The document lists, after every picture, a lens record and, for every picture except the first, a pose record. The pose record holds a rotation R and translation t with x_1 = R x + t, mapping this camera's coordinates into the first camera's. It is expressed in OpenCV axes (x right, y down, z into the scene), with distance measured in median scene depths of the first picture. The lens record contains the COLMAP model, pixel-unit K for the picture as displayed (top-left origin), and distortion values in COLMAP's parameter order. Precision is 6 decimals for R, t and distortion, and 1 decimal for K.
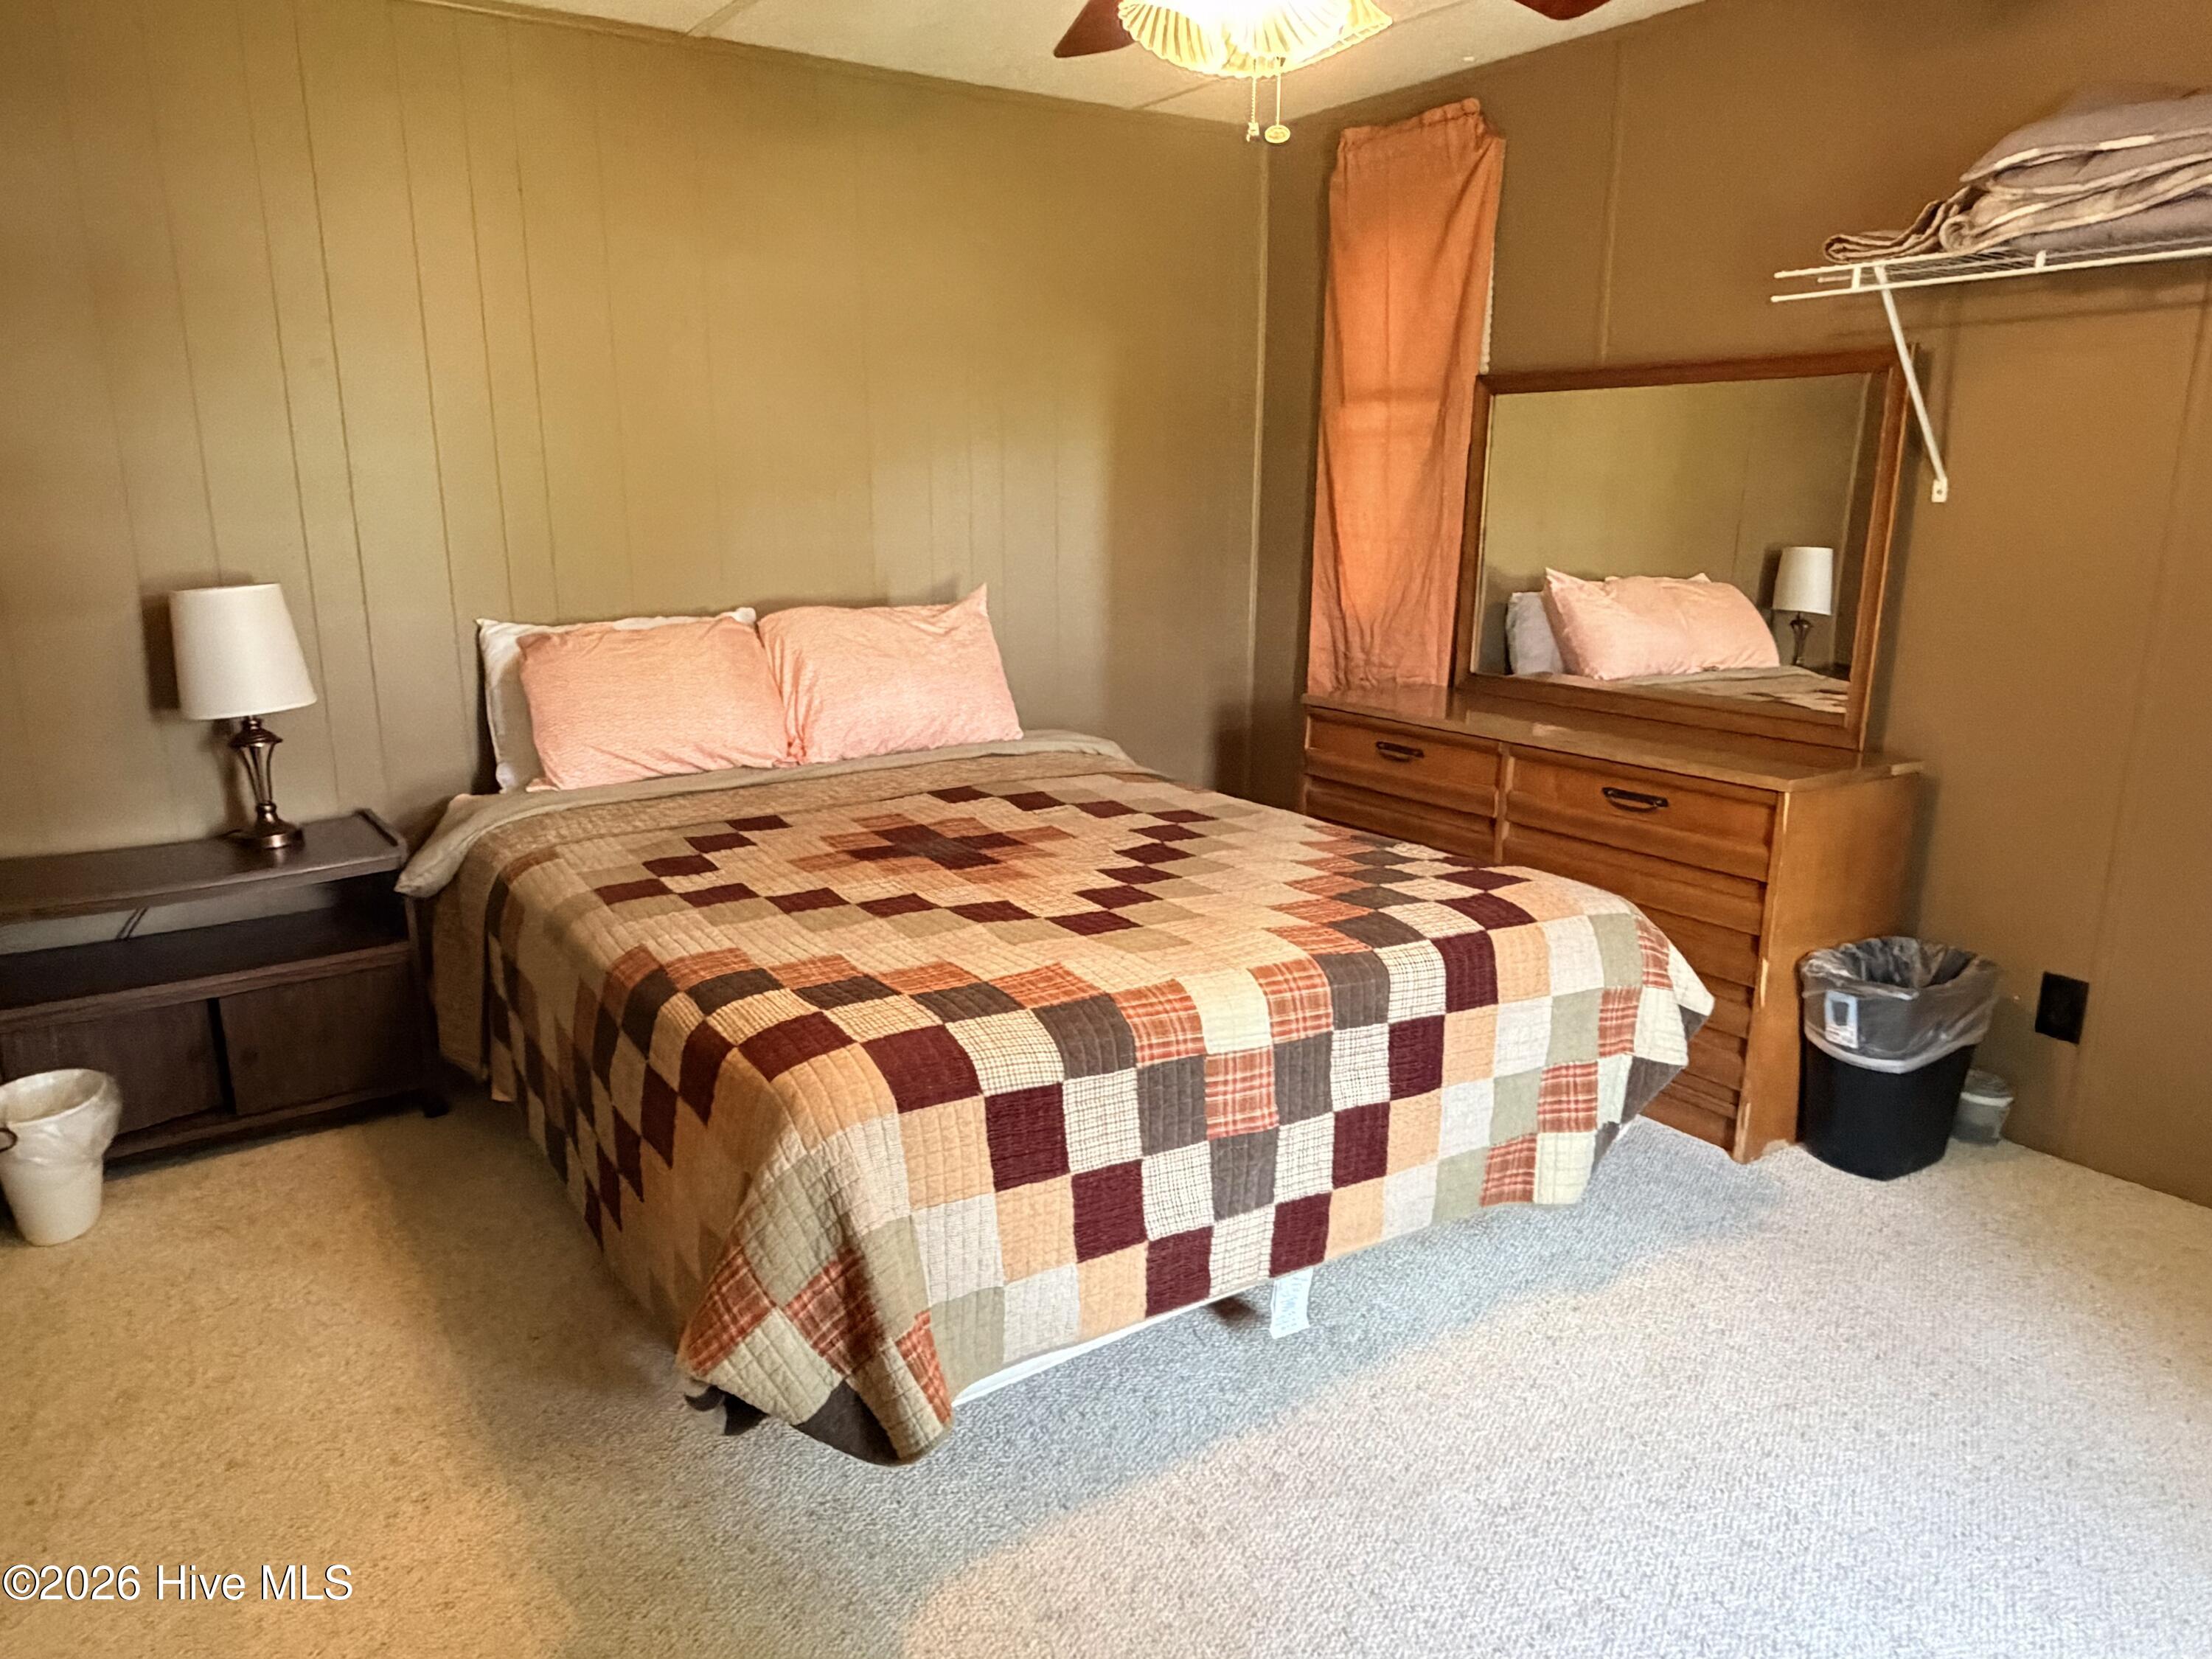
lens RADIAL K [[1468.5, 0, 1043.4], [0, 1468.5, 836.7], [0, 0, 1]] dist [-0.001294, -0.000674]
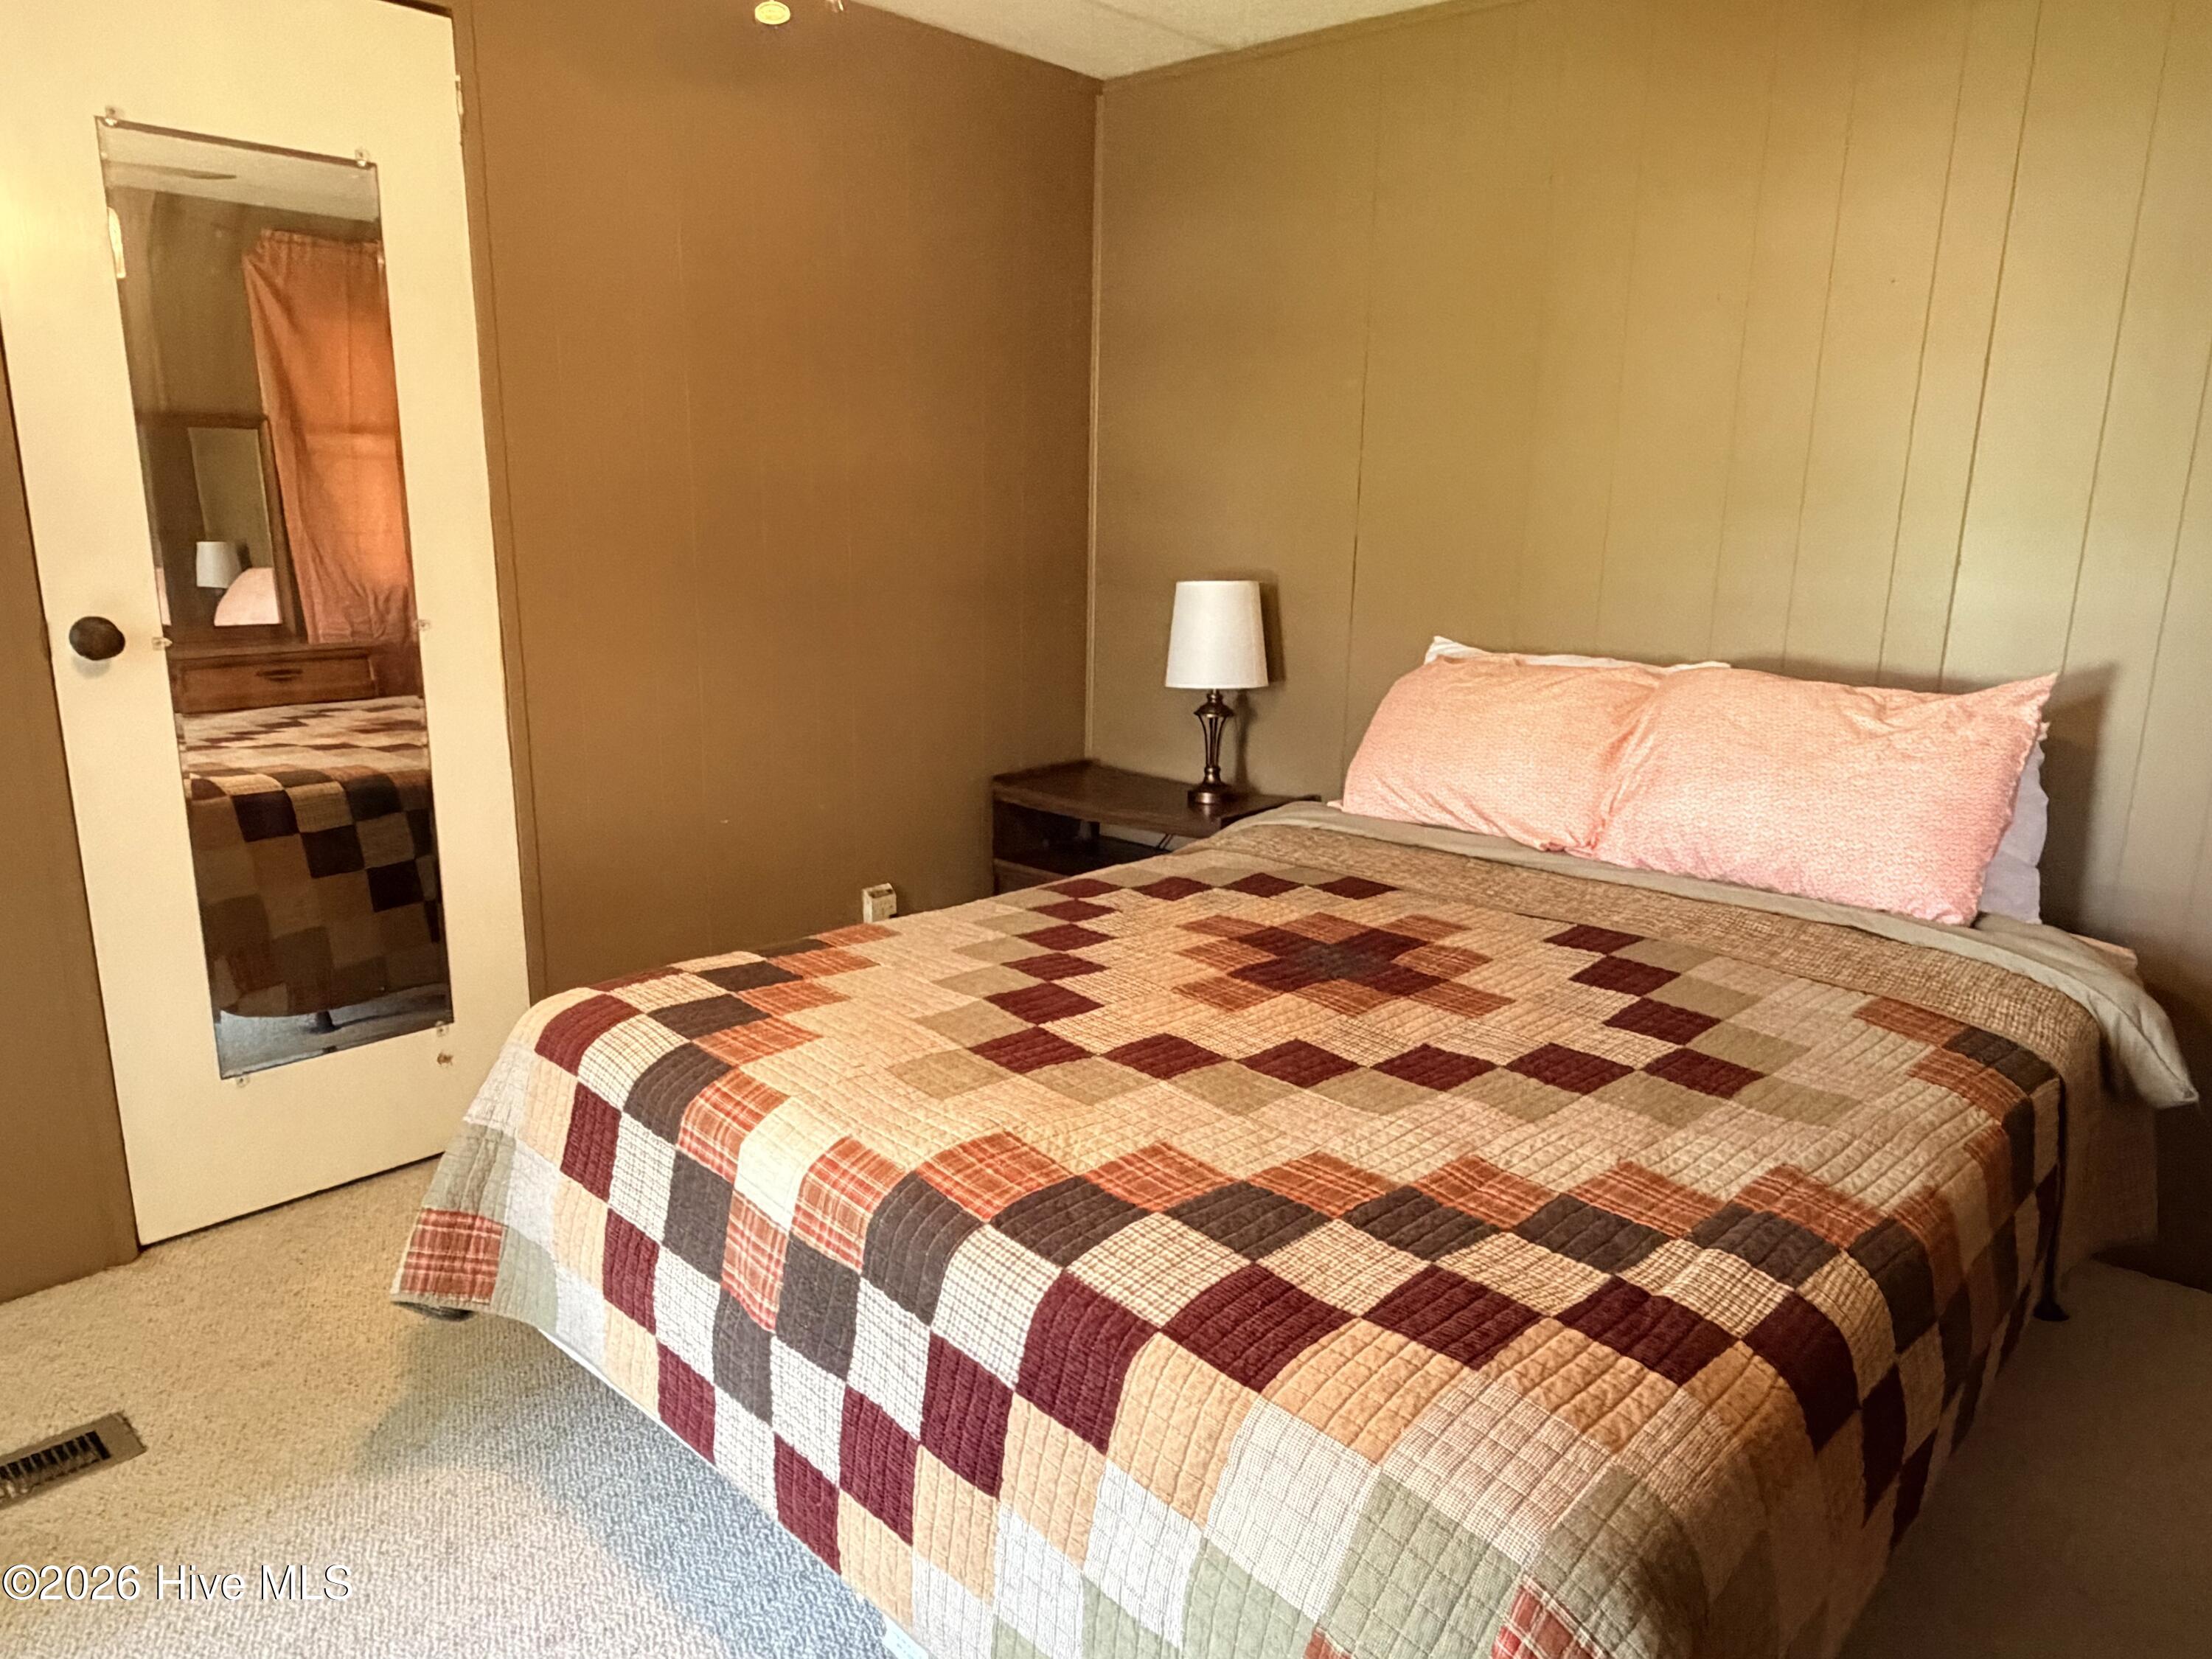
lens RADIAL K [[1468.5, 0, 1103.3], [0, 1468.5, 839.1], [0, 0, 1]] dist [-0.001294, -0.000674]
pose [[0.238697, 0.229149, -0.943671, 0.667468], [-0.242286, 0.955082, 0.170635, -0.169934], [0.940384, 0.187908, 0.283495, 0.696678]]
